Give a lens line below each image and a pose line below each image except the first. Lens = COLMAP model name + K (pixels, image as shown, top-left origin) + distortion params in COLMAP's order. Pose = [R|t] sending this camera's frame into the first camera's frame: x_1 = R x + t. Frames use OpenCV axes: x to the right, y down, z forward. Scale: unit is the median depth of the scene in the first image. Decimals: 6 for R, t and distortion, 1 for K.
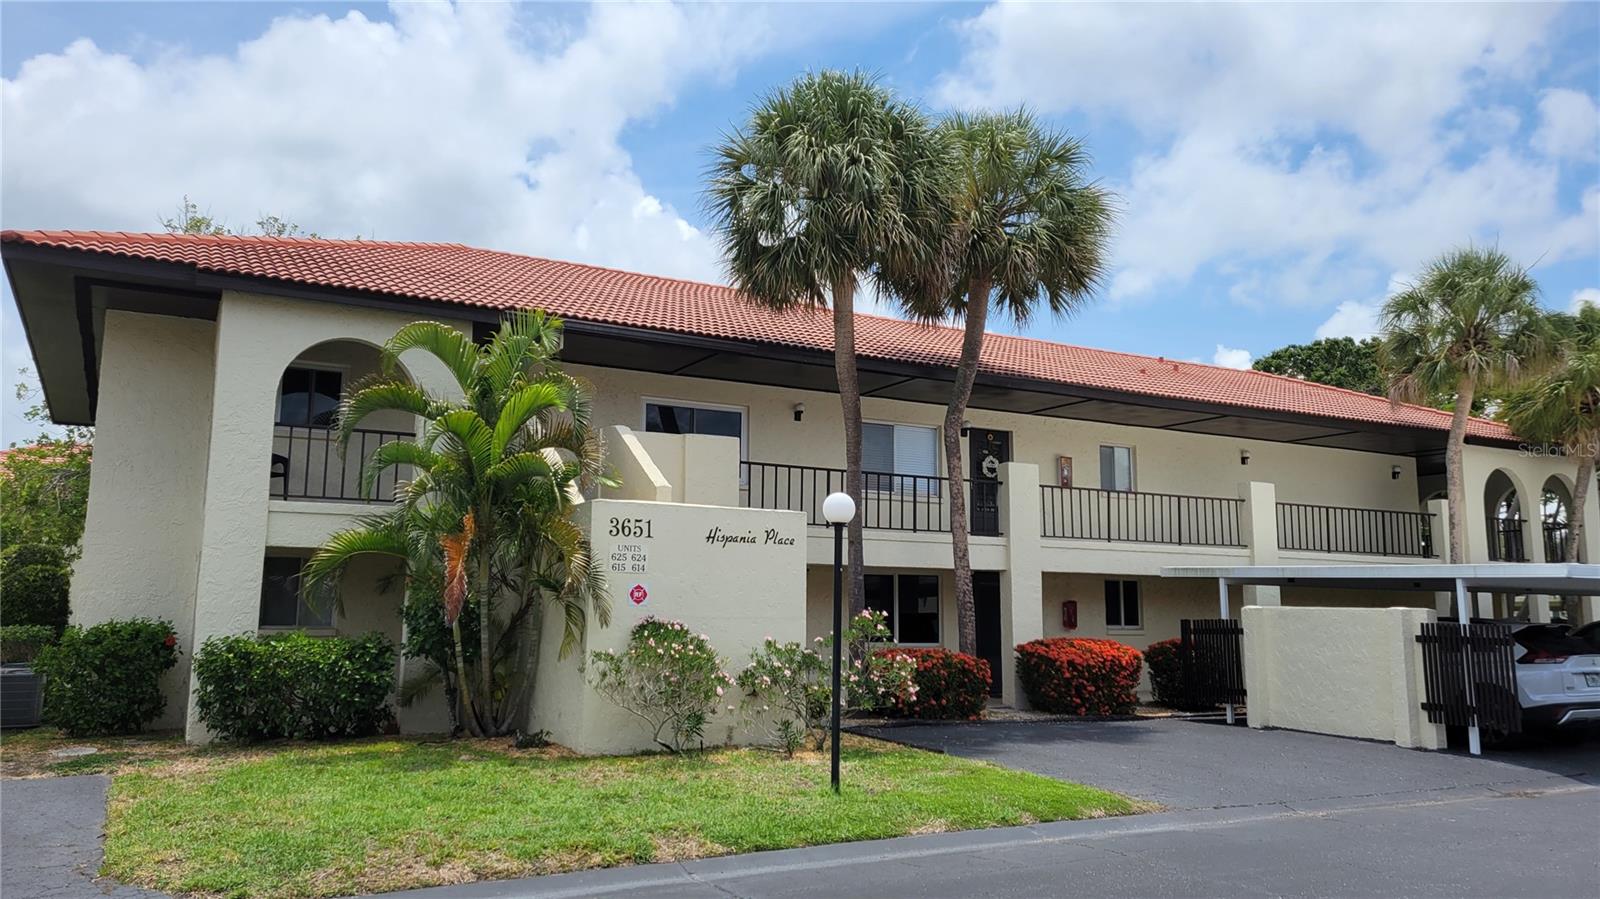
lens RADIAL K [[1170.1, 0, 746.1], [0, 1170.1, 443.0], [0, 0, 1]] dist [-0.022685, -0.001393]
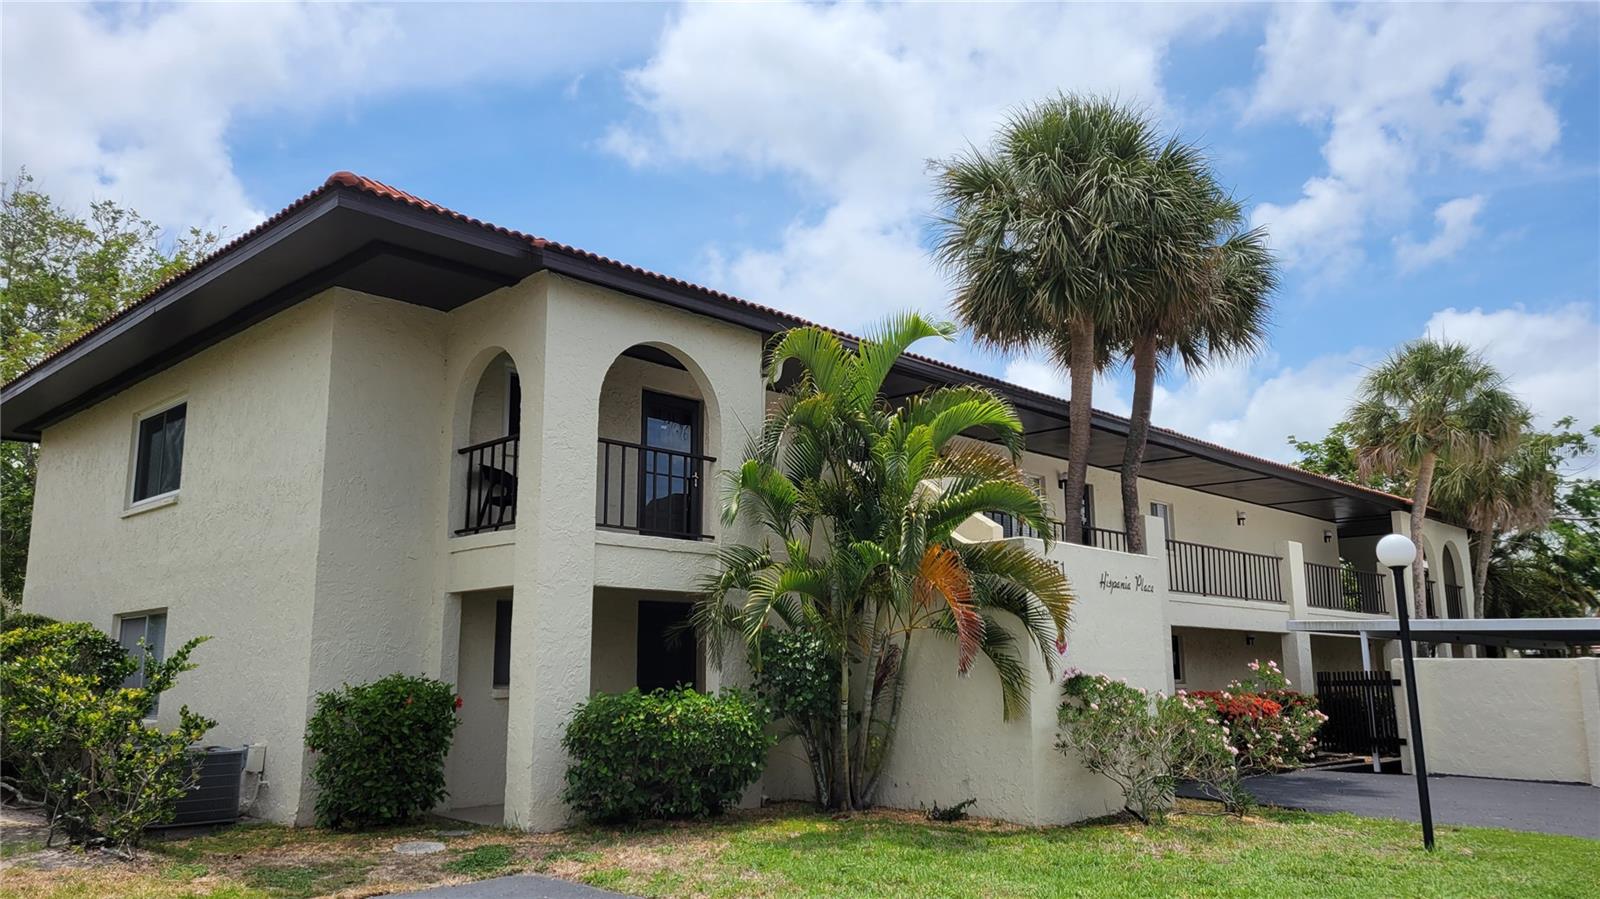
lens RADIAL K [[1194.0, 0, 800.0], [0, 1194.0, 449.5], [0, 0, 1]] dist [0.034301, -0.034259]
pose [[0.952632, 0.049252, 0.300112, -0.543375], [-0.037633, 0.998306, -0.044376, 0.024273], [-0.301789, 0.030980, 0.952871, 0.138843]]
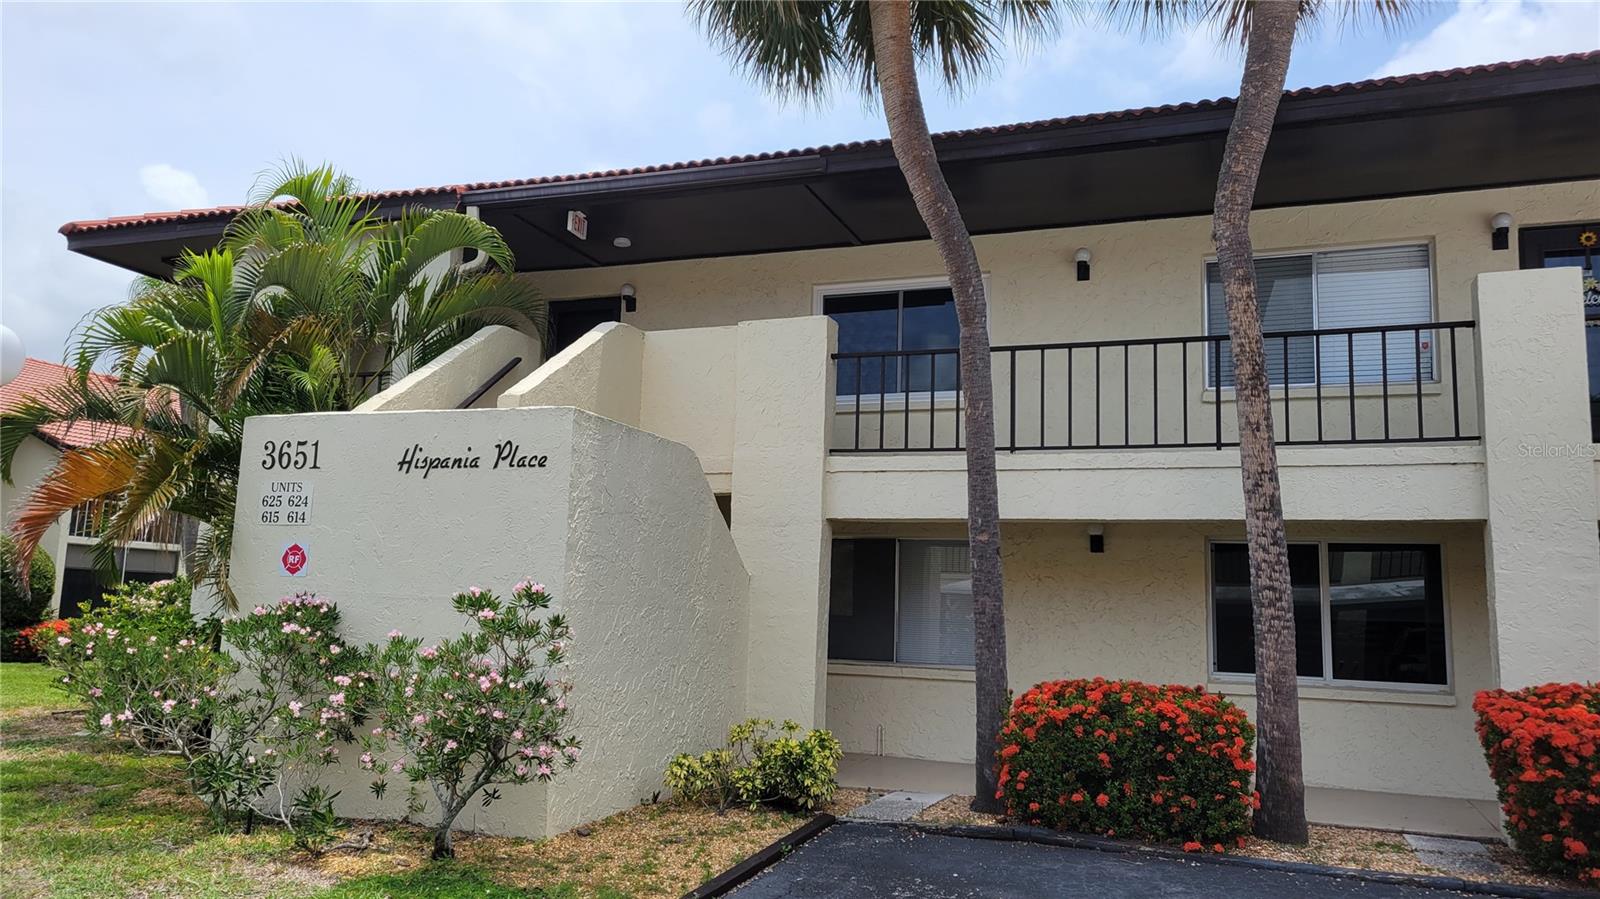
lens RADIAL K [[1153.3, 0, 799.4], [0, 1153.3, 481.3], [0, 0, 1]] dist [0.205764, -0.275645]
pose [[0.670149, -0.073827, -0.738546, 0.526457], [0.082790, 0.996267, -0.024467, 0.117402], [0.737595, -0.044748, 0.673759, 0.719891]]
